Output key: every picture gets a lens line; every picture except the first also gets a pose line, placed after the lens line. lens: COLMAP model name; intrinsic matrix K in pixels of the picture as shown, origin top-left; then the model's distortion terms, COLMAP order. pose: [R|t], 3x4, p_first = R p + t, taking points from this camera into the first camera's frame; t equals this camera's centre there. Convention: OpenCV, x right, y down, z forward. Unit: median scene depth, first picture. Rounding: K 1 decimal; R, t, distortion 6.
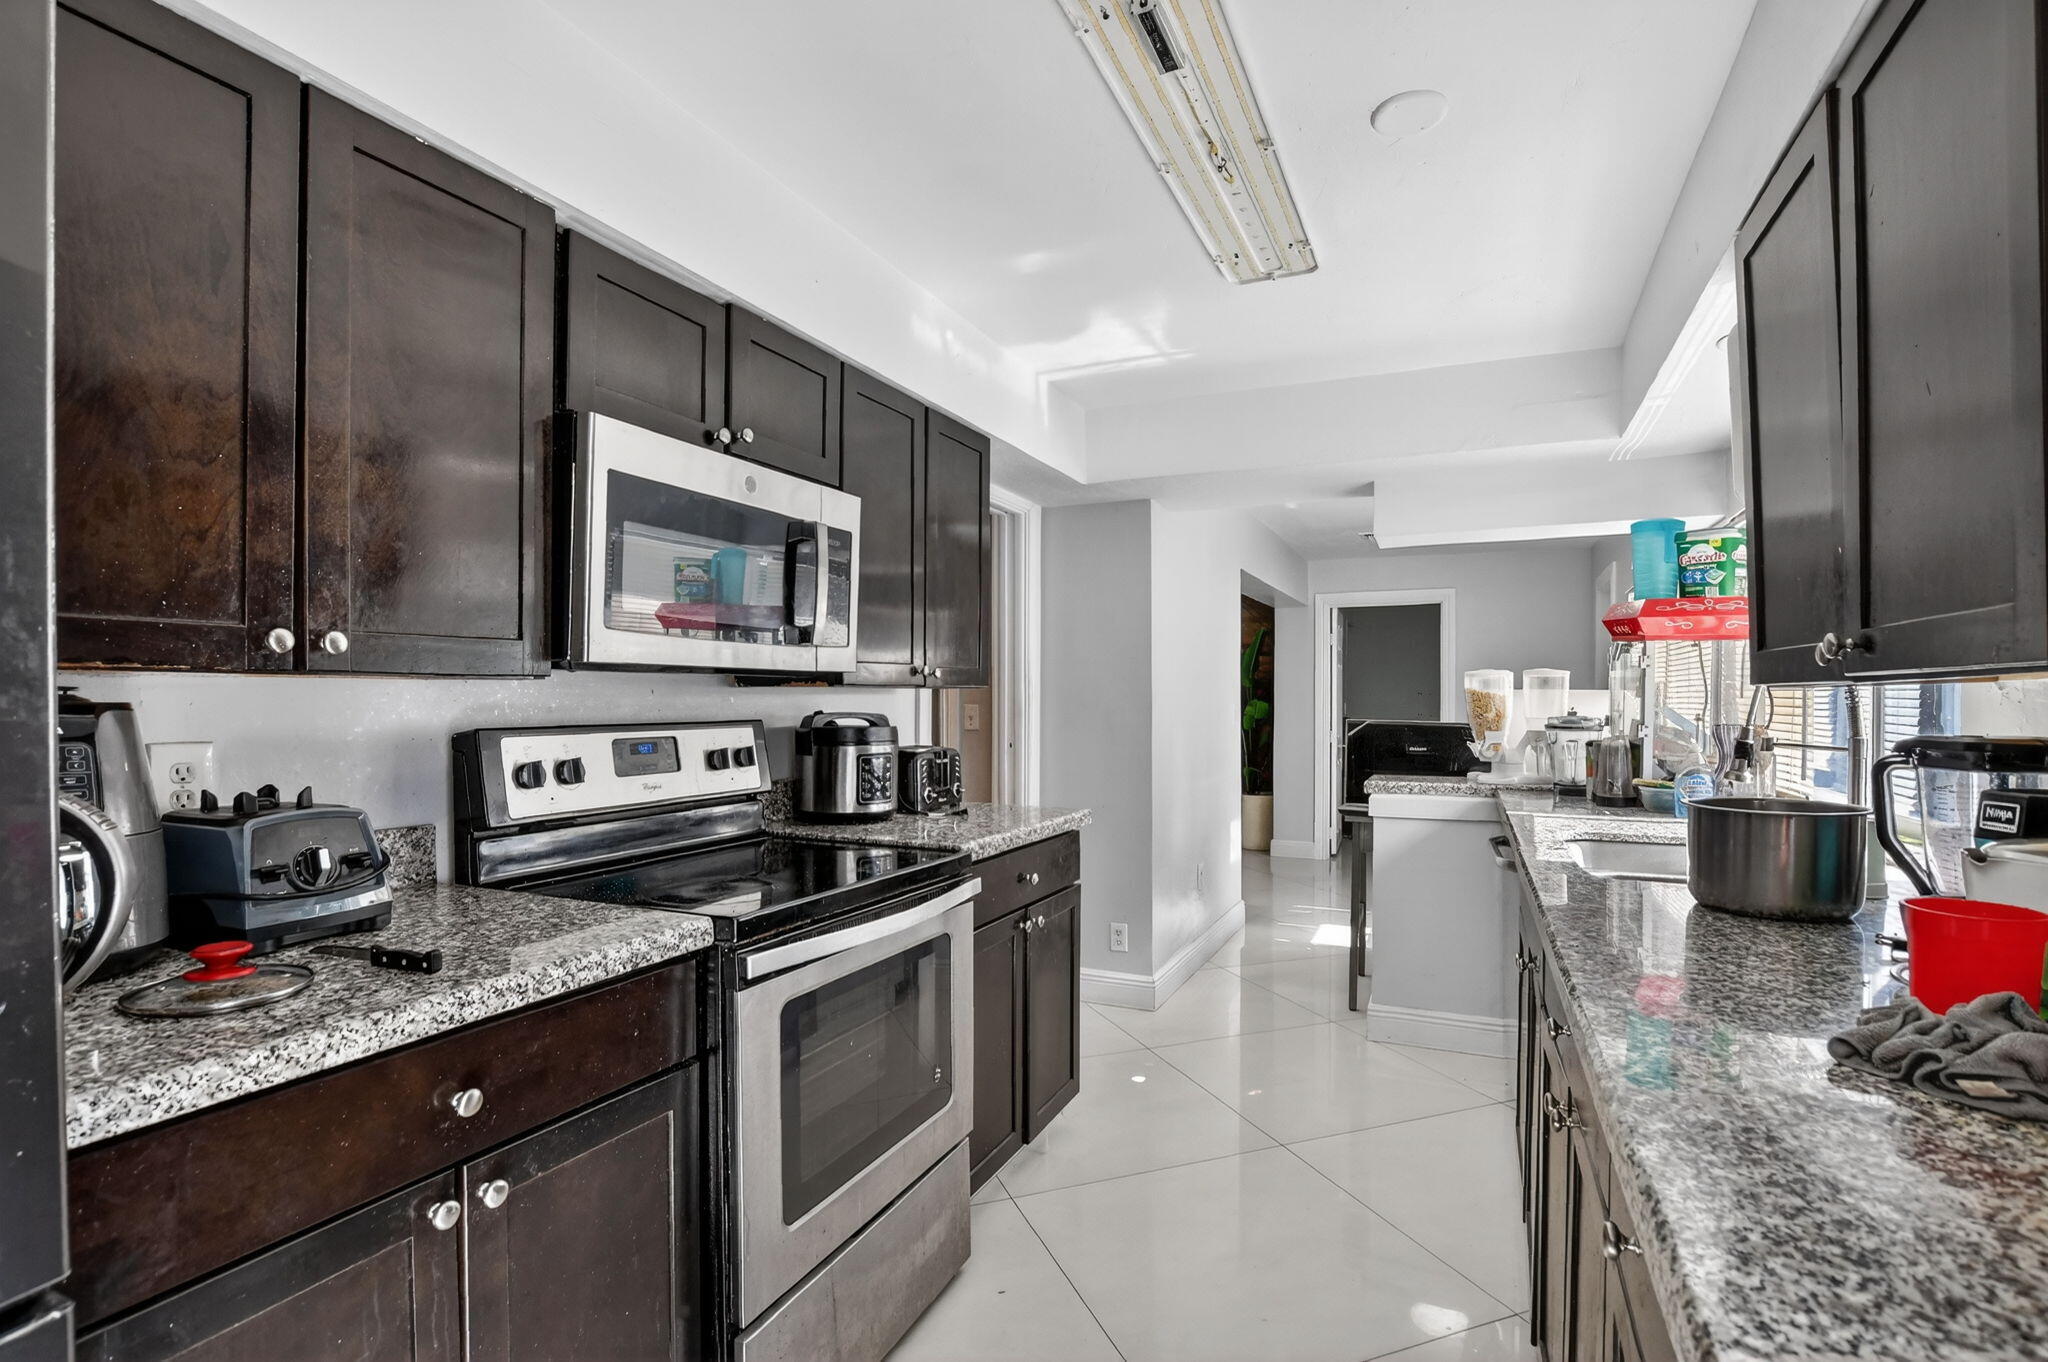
lens RADIAL K [[994.4, 0, 987.3], [0, 994.4, 708.6], [0, 0, 1]] dist [-0.000427, -0.000675]
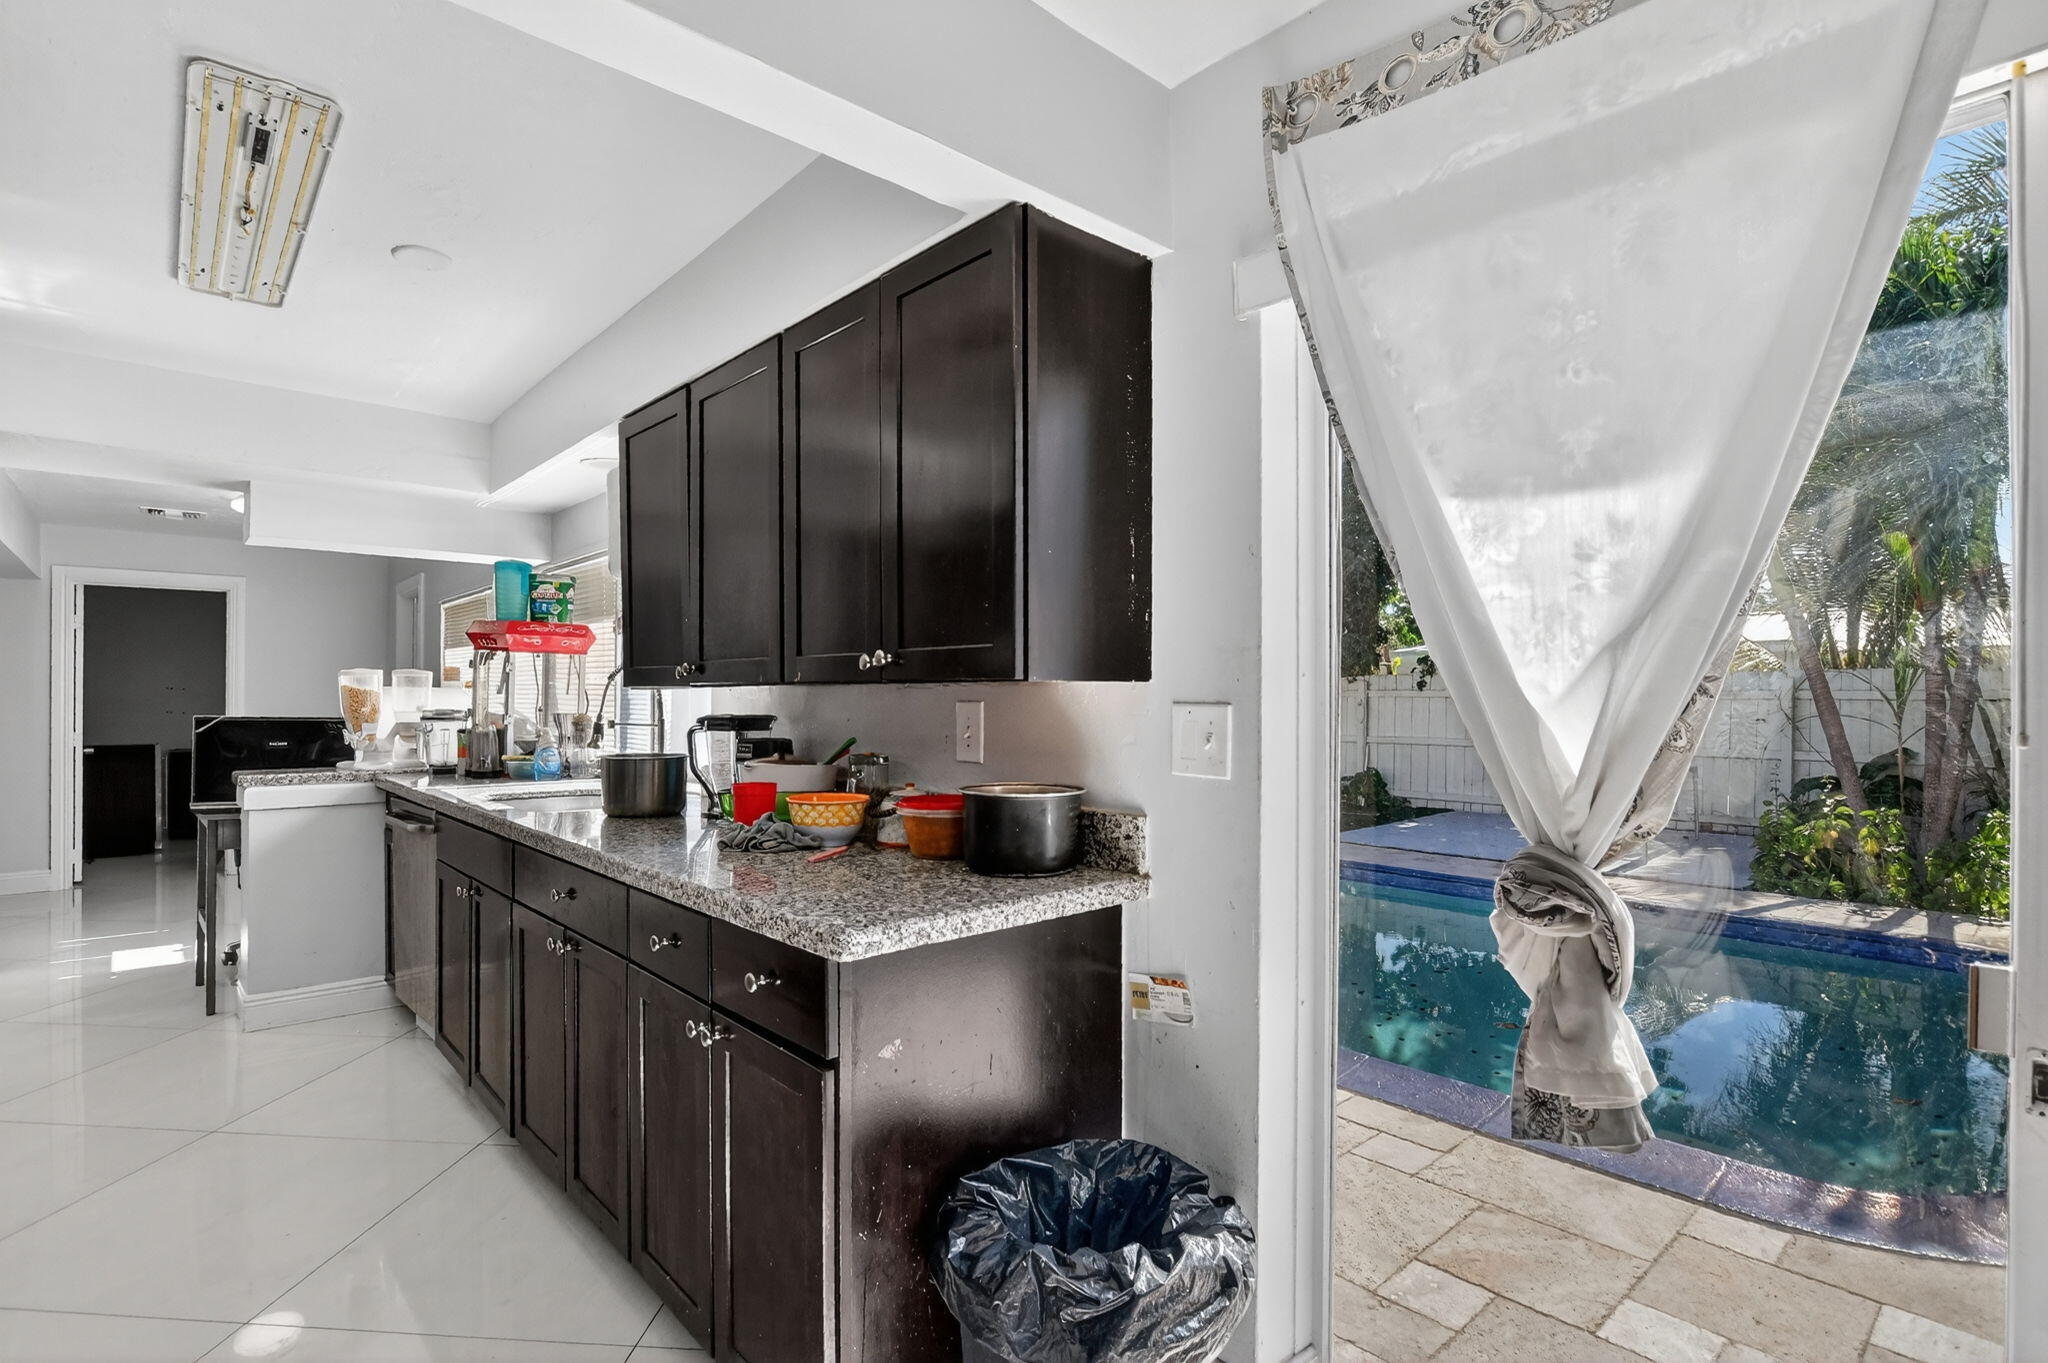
lens RADIAL K [[994.4, 0, 987.3], [0, 994.4, 709.1], [0, 0, 1]] dist [-0.000427, -0.000675]
pose [[0.431324, -0.008581, 0.902156, -0.256523], [0.005058, 0.999962, 0.007093, 0.002432], [-0.902183, 0.001504, 0.431351, -0.149374]]
